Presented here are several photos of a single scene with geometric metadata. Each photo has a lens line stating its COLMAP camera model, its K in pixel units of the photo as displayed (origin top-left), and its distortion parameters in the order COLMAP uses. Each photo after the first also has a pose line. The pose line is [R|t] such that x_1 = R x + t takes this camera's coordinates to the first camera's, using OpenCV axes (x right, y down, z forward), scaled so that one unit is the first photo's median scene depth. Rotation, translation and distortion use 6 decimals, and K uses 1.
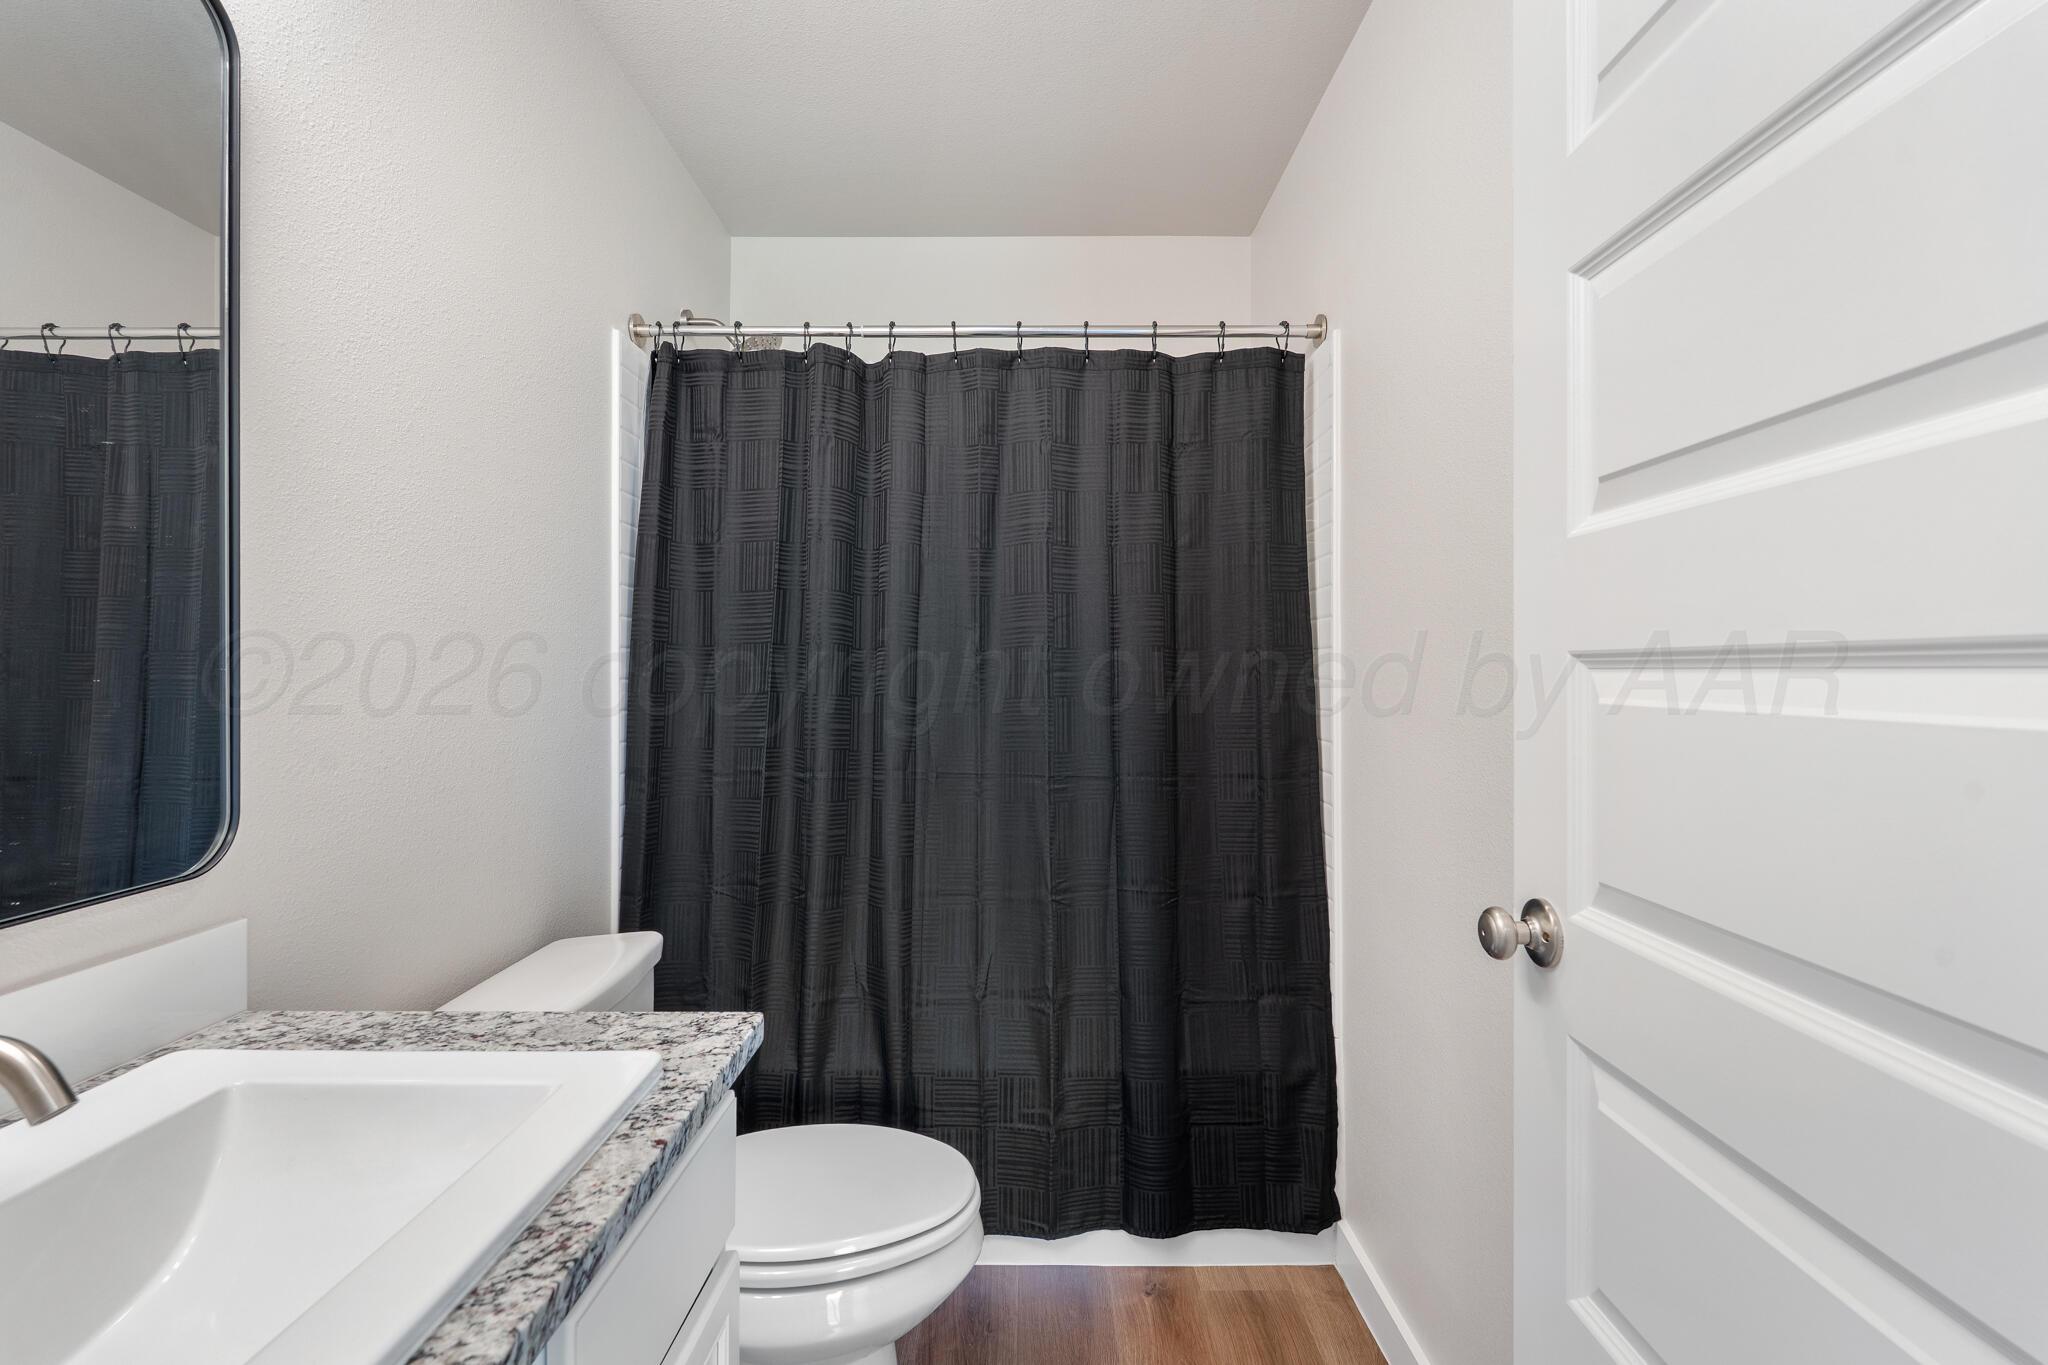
lens RADIAL K [[894.1, 0, 1026.0], [0, 894.1, 688.2], [0, 0, 1]] dist [0.000348, 0.000020]
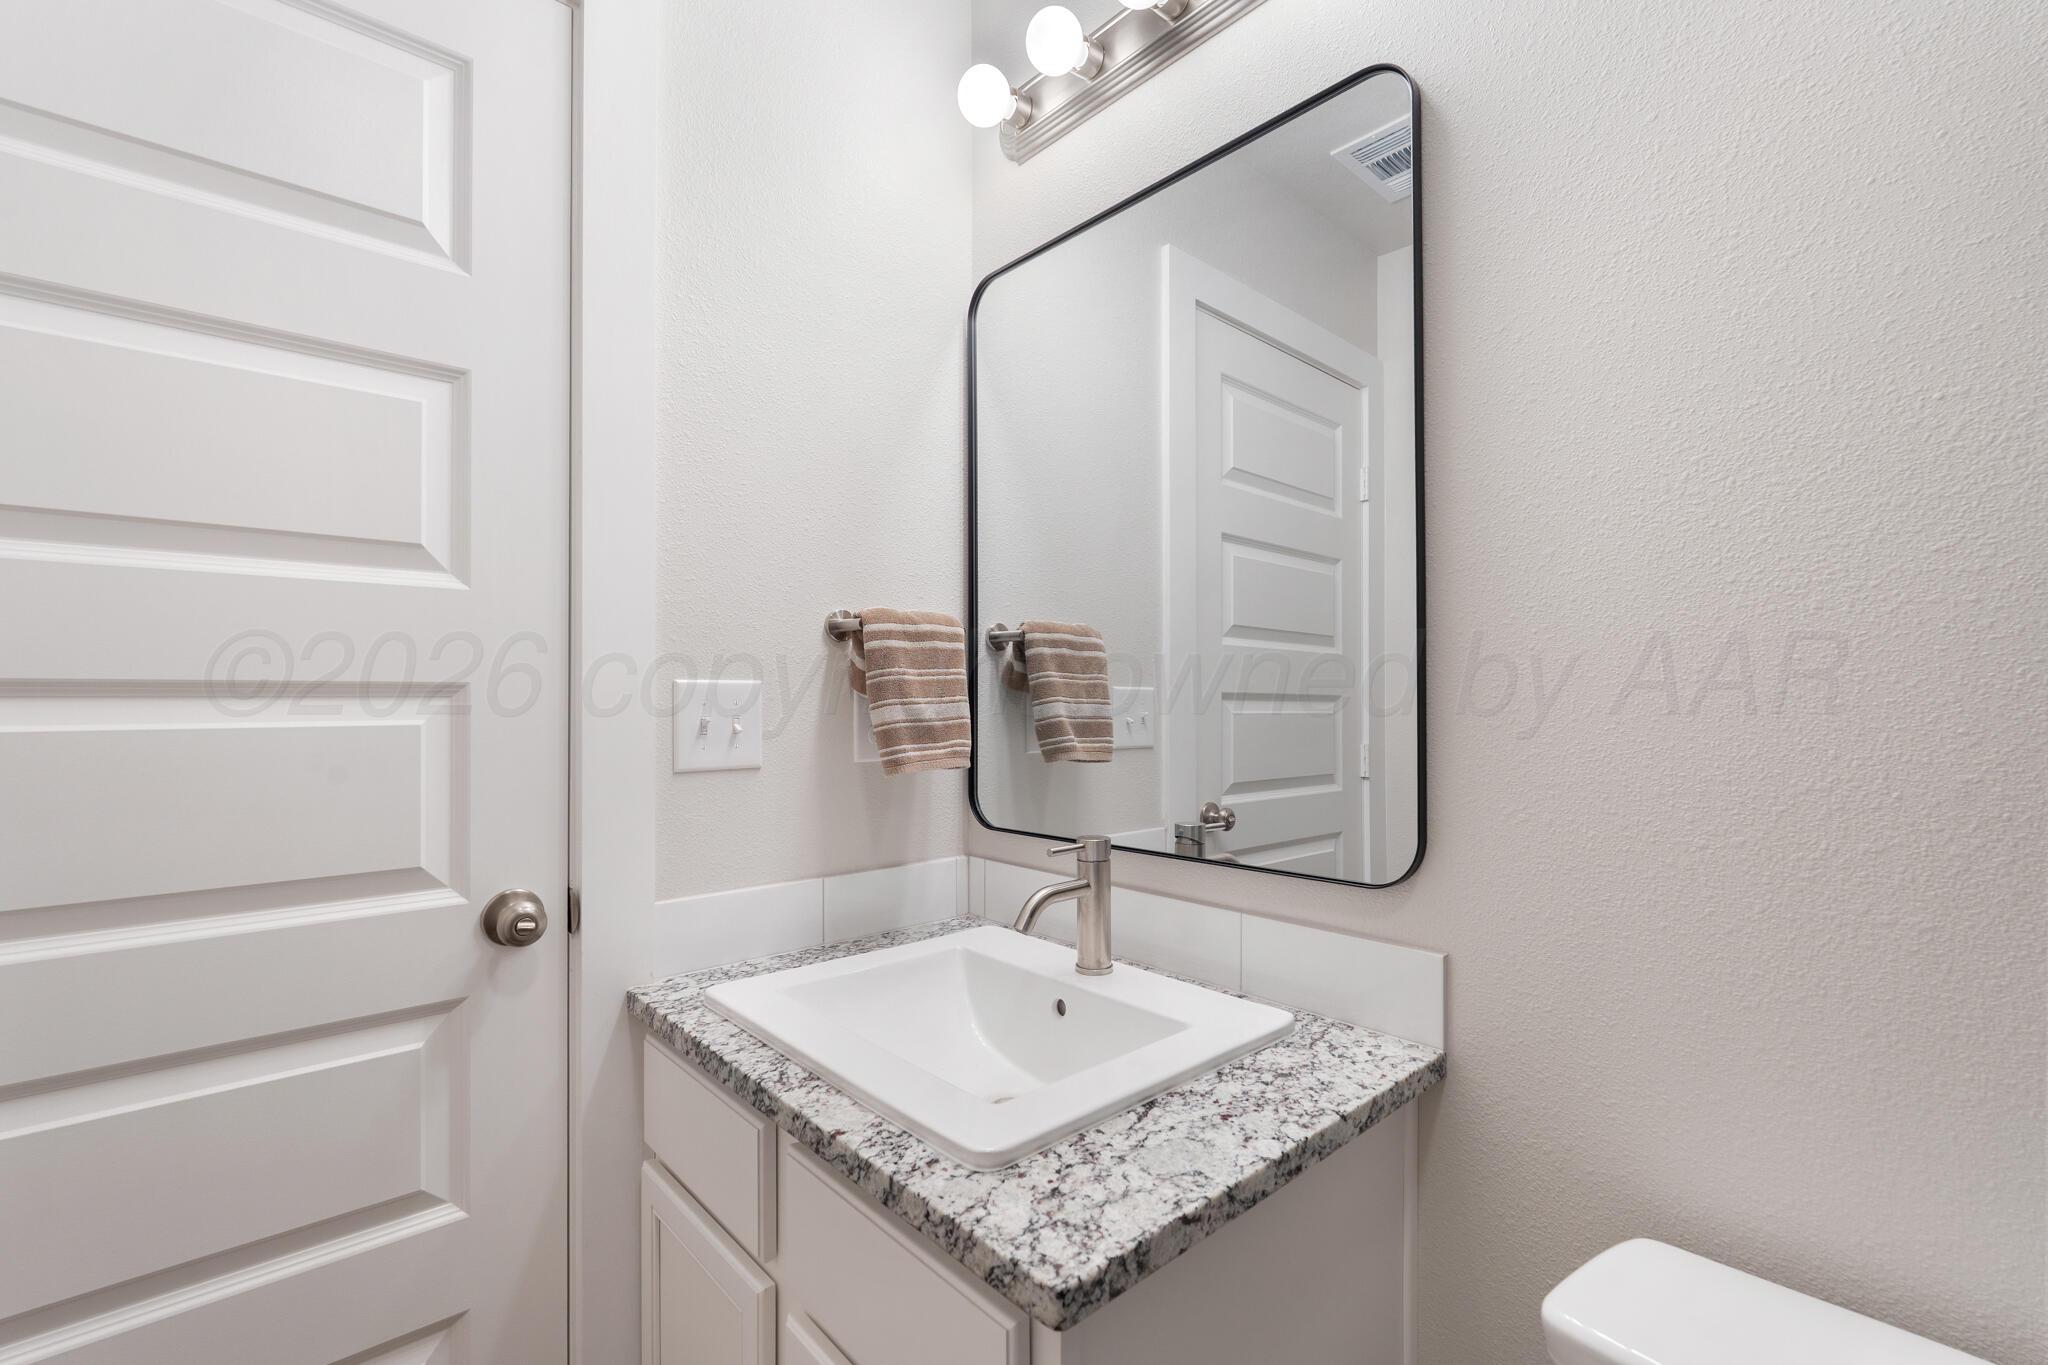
lens RADIAL K [[894.1, 0, 1026.0], [0, 894.1, 688.2], [0, 0, 1]] dist [0.000348, 0.000020]
pose [[-0.739625, -0.004789, -0.673002, 0.126658], [-0.007438, 0.999972, 0.001059, -0.032603], [0.672978, 0.005789, -0.739640, 1.524902]]
